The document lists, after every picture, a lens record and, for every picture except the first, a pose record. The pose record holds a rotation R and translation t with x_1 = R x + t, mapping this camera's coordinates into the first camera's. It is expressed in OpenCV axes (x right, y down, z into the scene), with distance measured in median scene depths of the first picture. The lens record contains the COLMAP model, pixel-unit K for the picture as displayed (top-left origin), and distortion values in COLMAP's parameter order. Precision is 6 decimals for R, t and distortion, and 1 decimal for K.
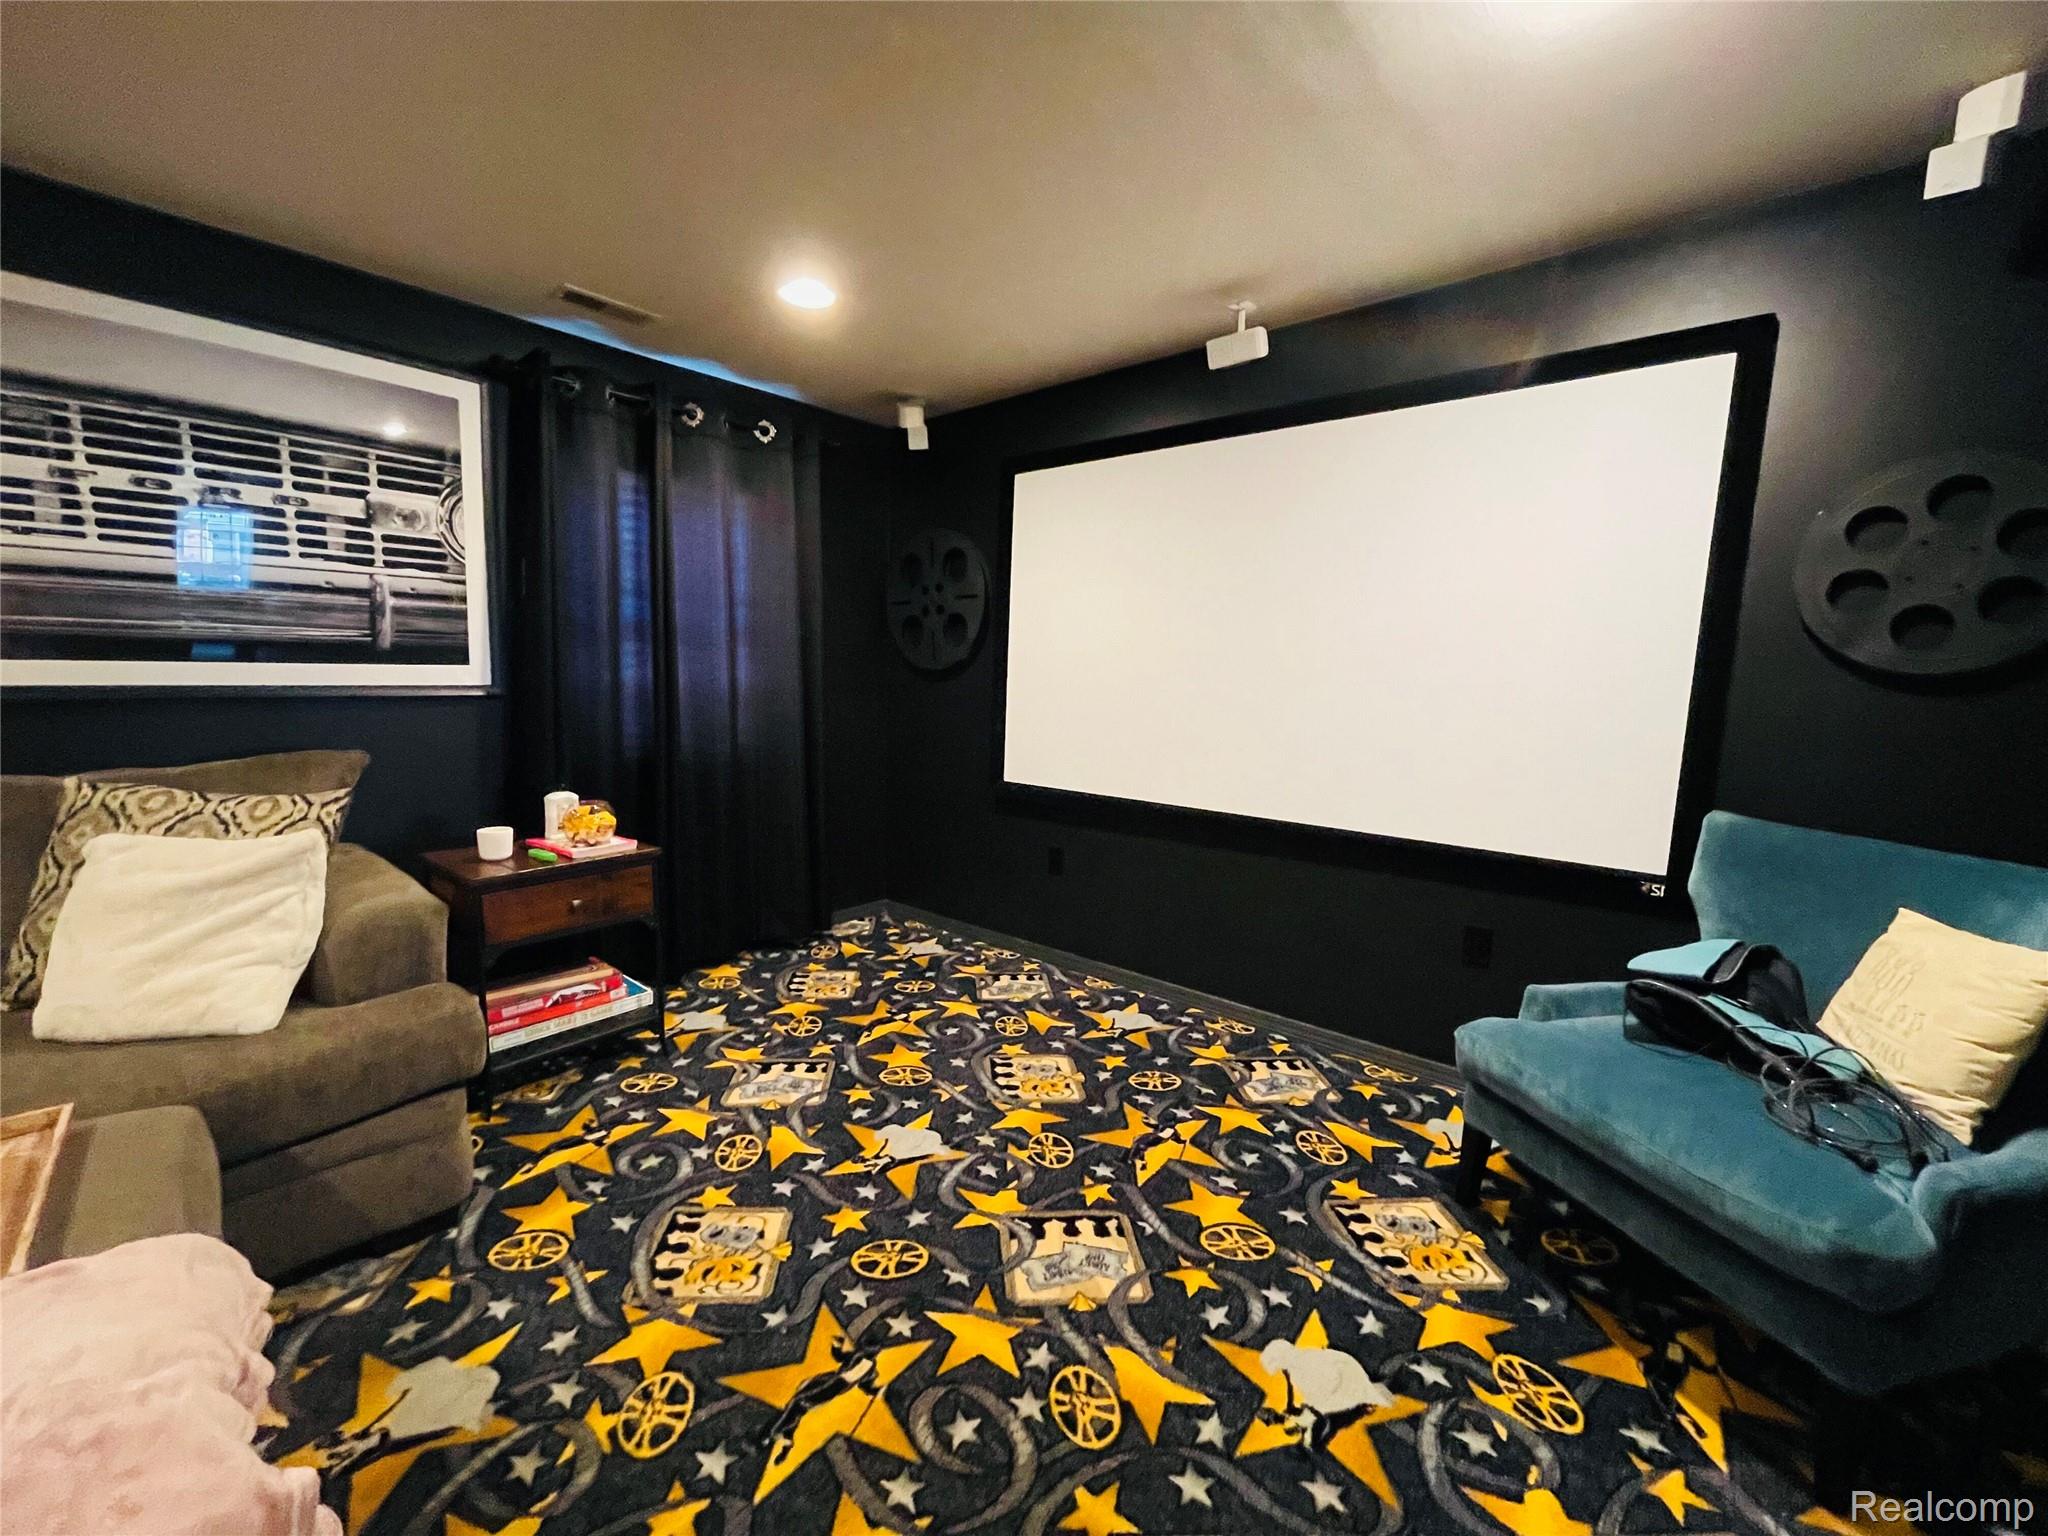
lens RADIAL K [[819.8, 0, 1015.6], [0, 819.8, 765.9], [0, 0, 1]] dist [-0.009229, -0.000733]
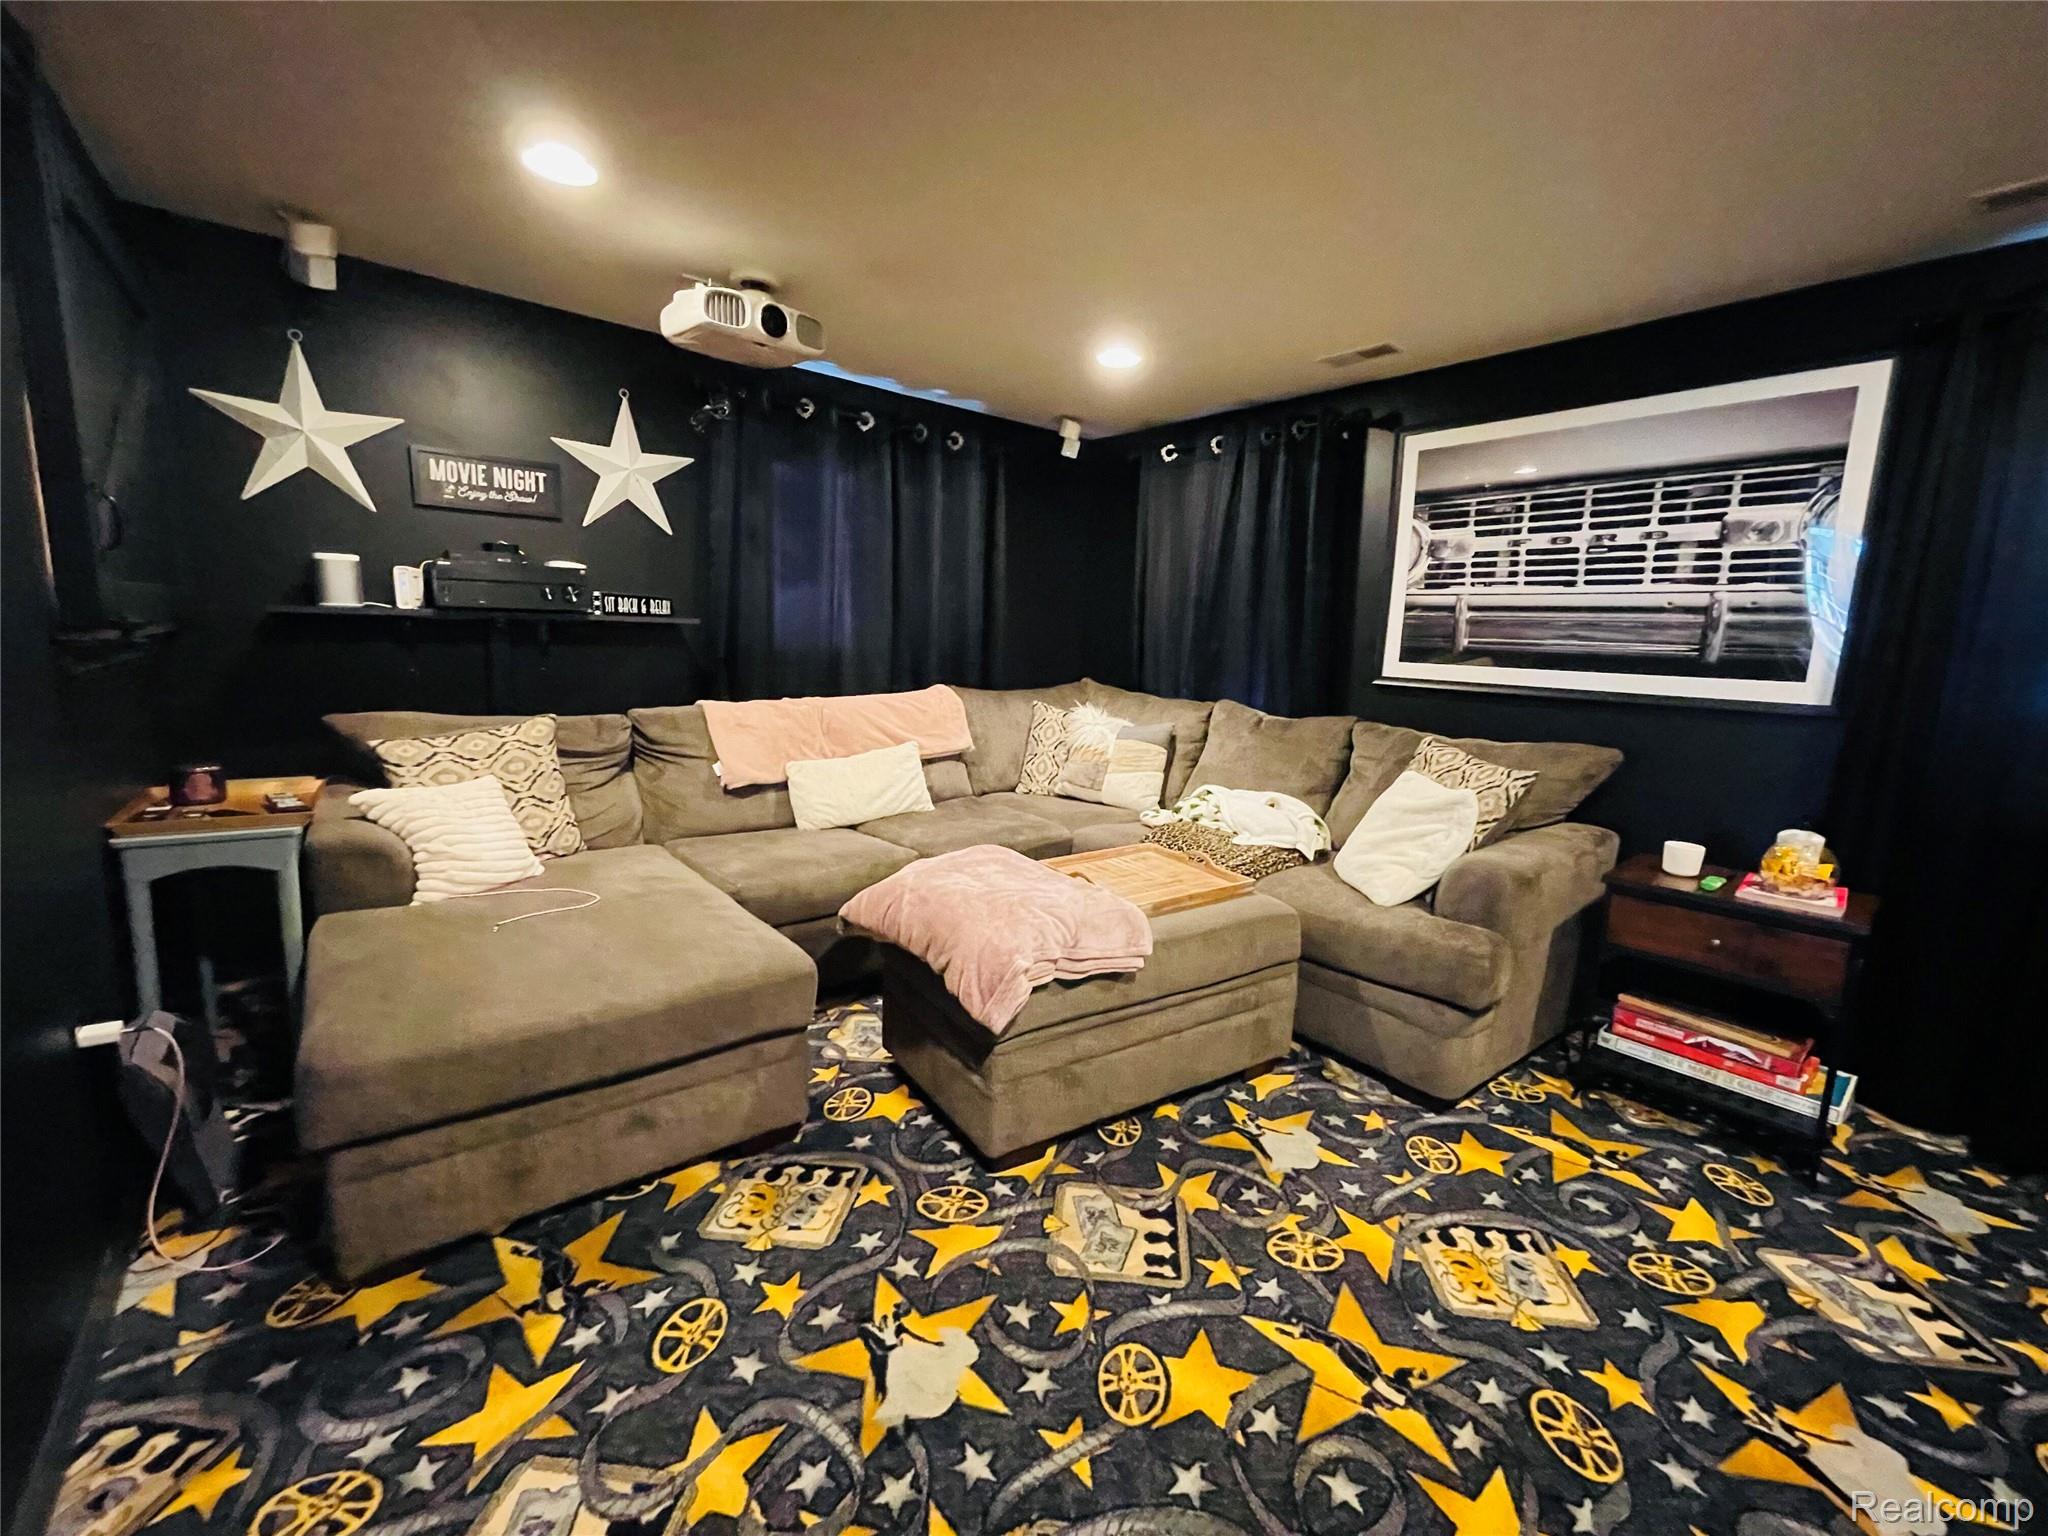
lens RADIAL K [[819.8, 0, 1018.5], [0, 819.8, 761.2], [0, 0, 1]] dist [-0.009229, -0.000733]
pose [[-0.180361, 0.116676, -0.976656, 0.471571], [-0.155617, 0.977049, 0.145461, -0.039548], [0.971212, 0.178220, -0.158065, 0.375186]]
